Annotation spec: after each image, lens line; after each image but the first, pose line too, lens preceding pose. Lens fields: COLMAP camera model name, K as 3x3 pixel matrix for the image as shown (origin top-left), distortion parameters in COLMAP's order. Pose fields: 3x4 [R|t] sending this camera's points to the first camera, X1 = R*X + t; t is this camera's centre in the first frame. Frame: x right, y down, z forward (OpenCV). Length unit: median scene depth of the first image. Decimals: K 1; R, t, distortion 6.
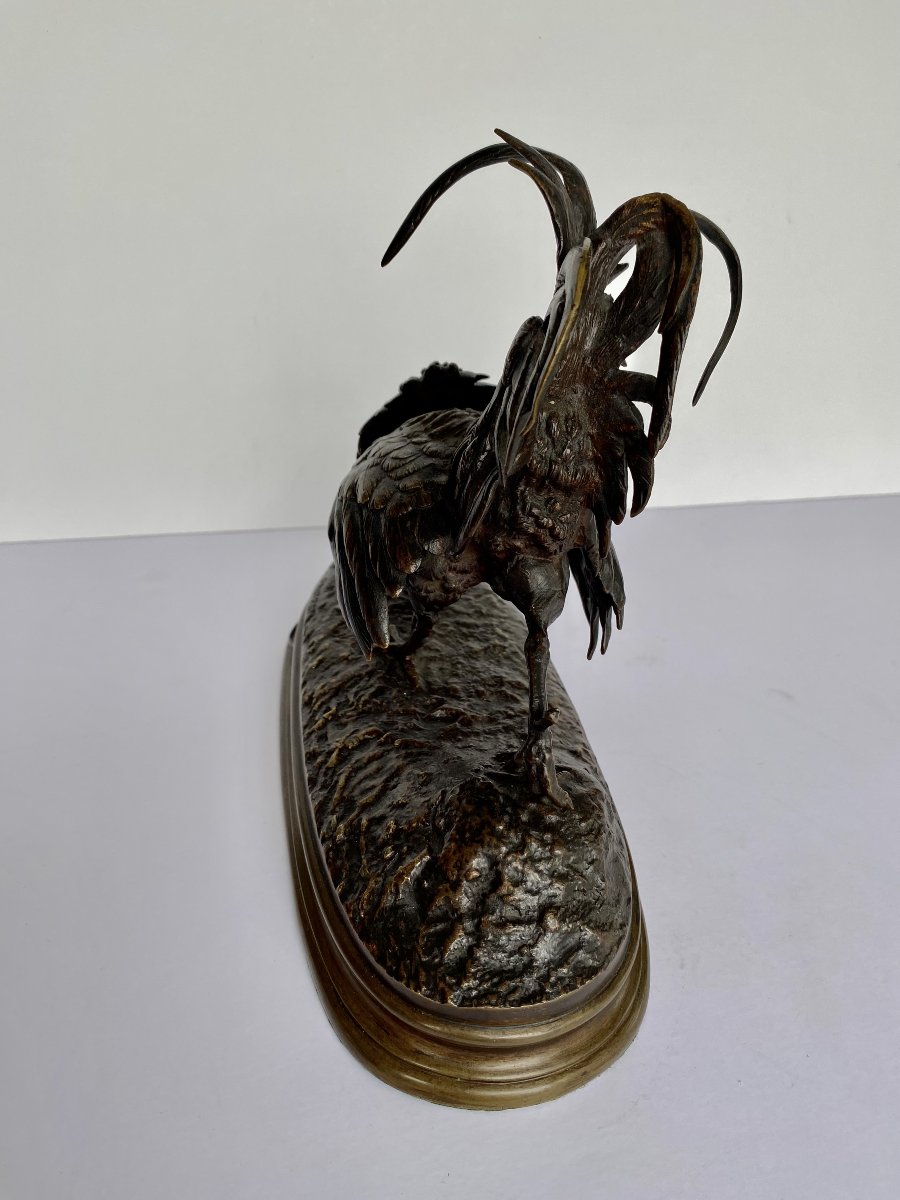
lens RADIAL K [[915.5, 0, 426.7], [0, 915.5, 598.8], [0, 0, 1]] dist [0.088788, -0.299267]
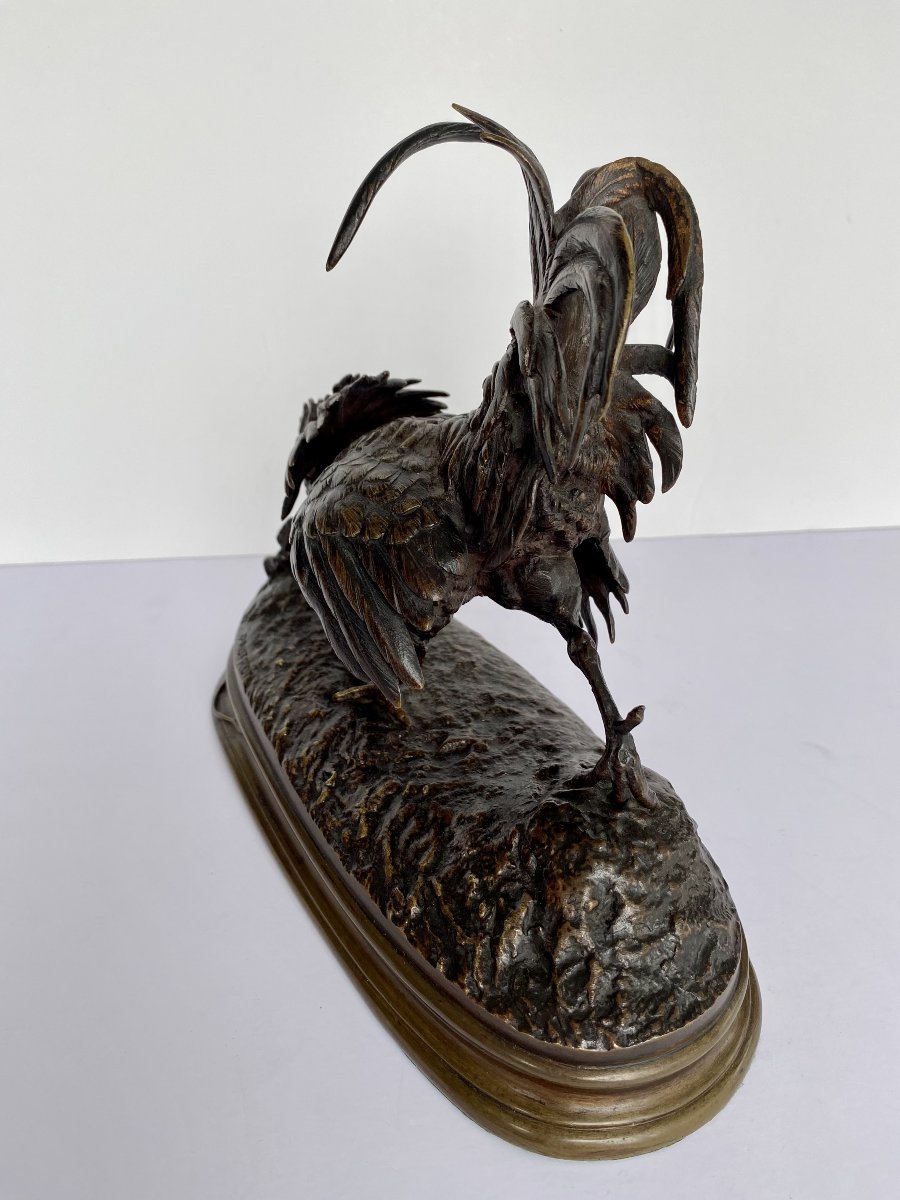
lens RADIAL K [[923.5, 0, 450.0], [0, 923.5, 600.0], [0, 0, 1]] dist [0.022899, -0.111492]
pose [[0.938257, -0.212436, 0.273030, -0.222652], [0.217034, 0.976069, 0.013617, -0.033729], [-0.269389, 0.046481, 0.961909, 0.111751]]
